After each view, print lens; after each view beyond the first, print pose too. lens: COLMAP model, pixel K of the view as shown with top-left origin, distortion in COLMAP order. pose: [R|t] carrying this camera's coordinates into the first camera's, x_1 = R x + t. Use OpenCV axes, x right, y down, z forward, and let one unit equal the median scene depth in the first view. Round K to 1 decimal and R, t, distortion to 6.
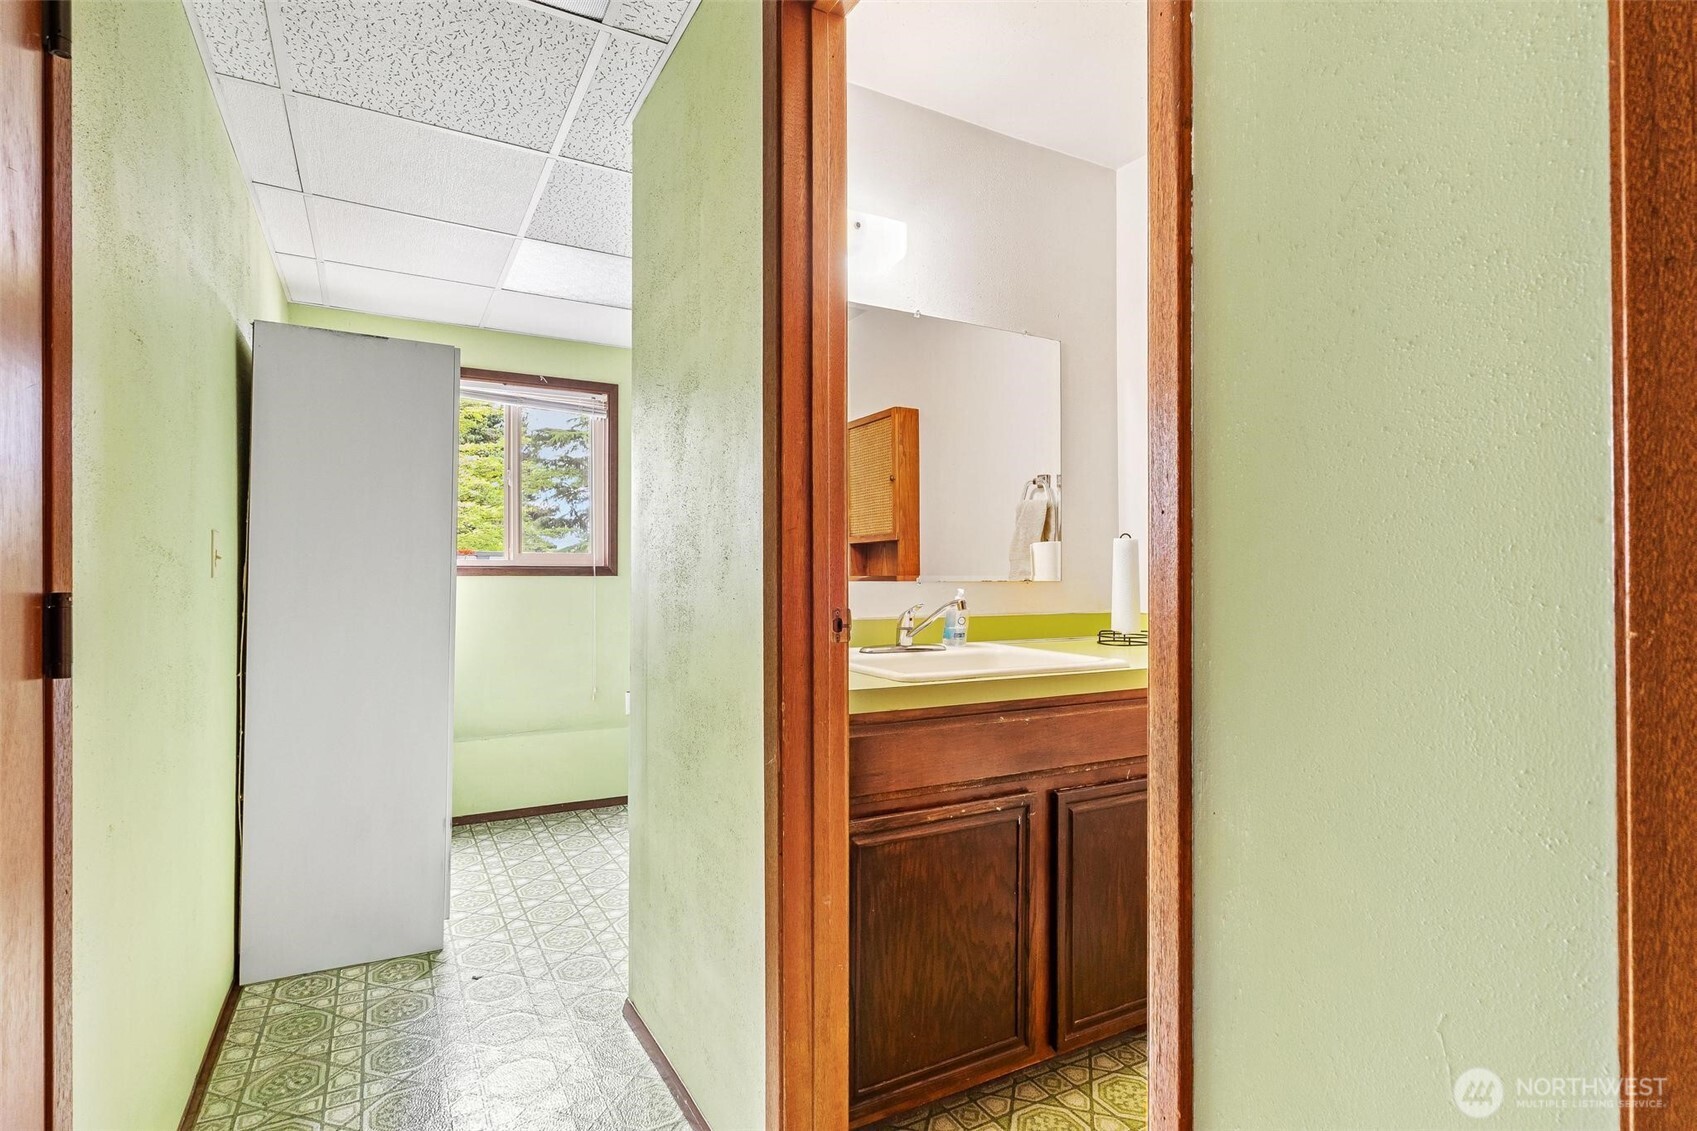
lens RADIAL K [[818.3, 0, 868.7], [0, 818.3, 572.5], [0, 0, 1]] dist [0.001210, 0.000589]
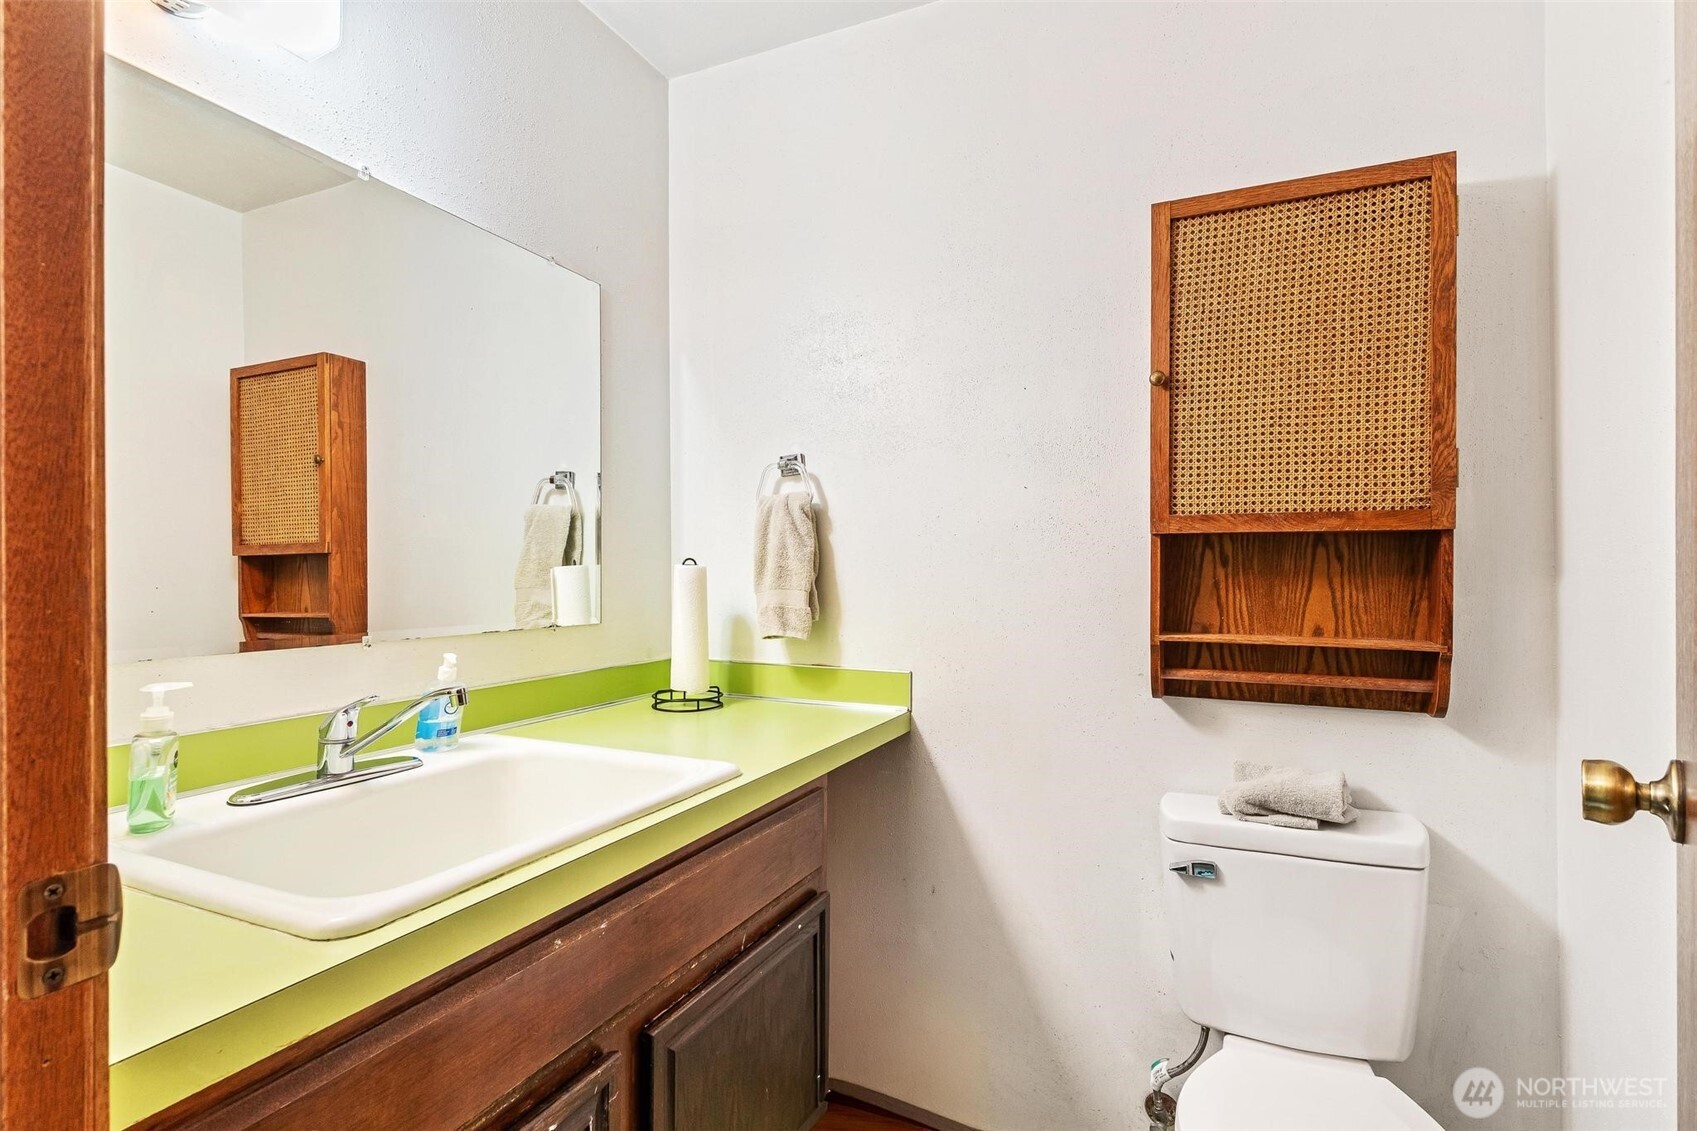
lens RADIAL K [[805.9, 0, 852.9], [0, 805.9, 570.0], [0, 0, 1]] dist [0.000654, 0.000718]
pose [[0.821375, 0.001703, 0.570387, 0.014539], [-0.000015, 0.999996, -0.002965, -0.029435], [-0.570389, 0.002427, 0.821371, 0.265396]]
